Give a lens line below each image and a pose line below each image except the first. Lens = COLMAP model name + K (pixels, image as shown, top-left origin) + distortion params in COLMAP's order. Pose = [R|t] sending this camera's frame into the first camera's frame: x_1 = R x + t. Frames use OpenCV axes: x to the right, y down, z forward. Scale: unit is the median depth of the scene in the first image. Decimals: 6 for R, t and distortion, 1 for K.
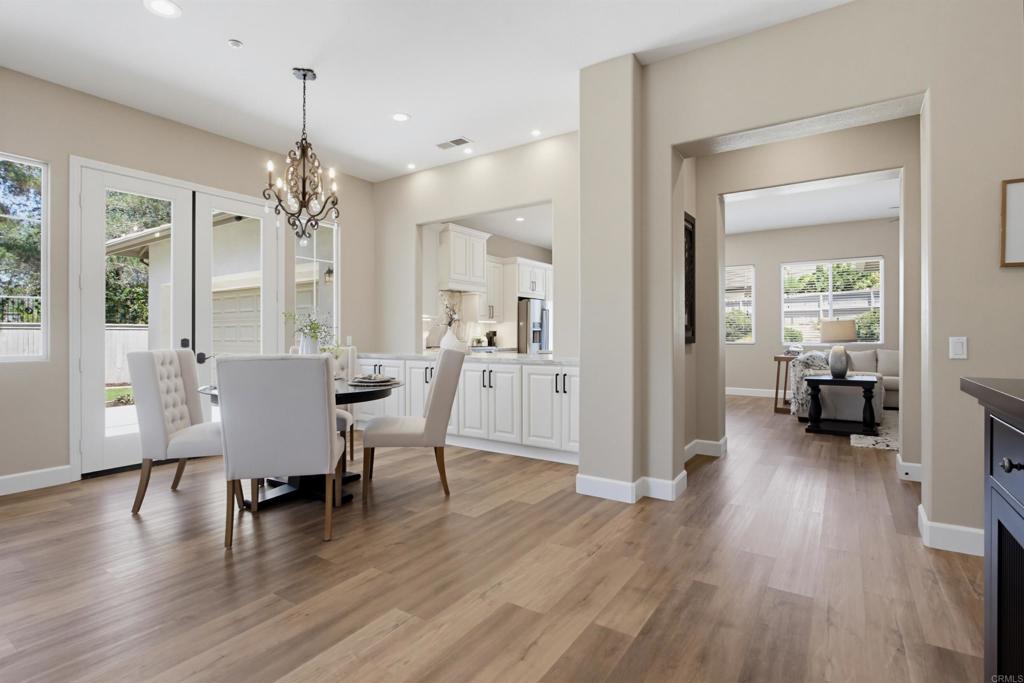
lens RADIAL K [[498.0, 0, 509.6], [0, 498.0, 336.0], [0, 0, 1]] dist [-0.010479, 0.000258]
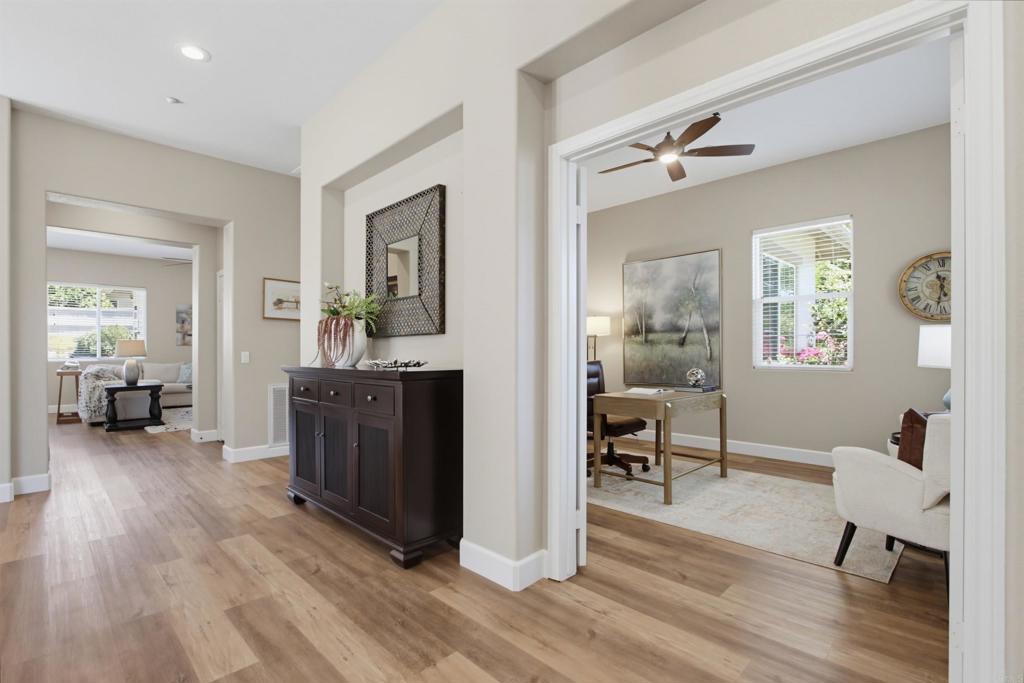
lens RADIAL K [[474.6, 0, 509.8], [0, 474.6, 350.3], [0, 0, 1]] dist [-0.011040, -0.000304]
pose [[0.190117, 0.001810, 0.981760, -0.631304], [0.003005, 0.999993, -0.002426, 0.002277], [-0.981757, 0.003411, 0.190110, -0.335322]]
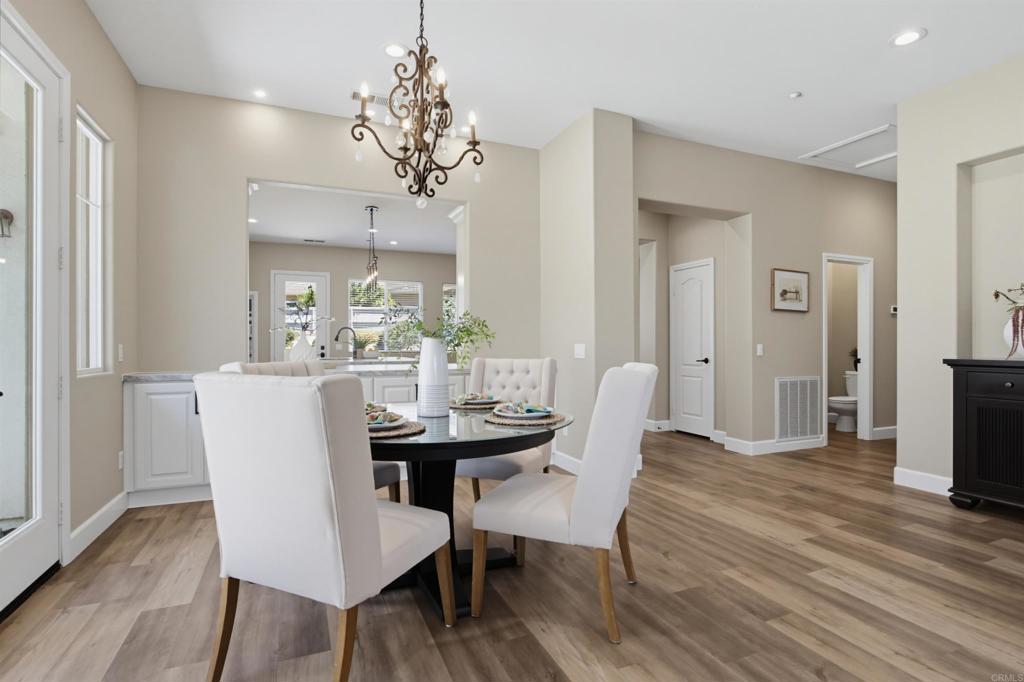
lens RADIAL K [[501.0, 0, 511.8], [0, 501.0, 344.3], [0, 0, 1]] dist [-0.010942, -0.000455]
pose [[0.539254, 0.001449, 0.842142, -1.084353], [0.000839, 0.999997, -0.002258, 0.004151], [-0.842143, 0.001924, 0.539251, 0.643287]]
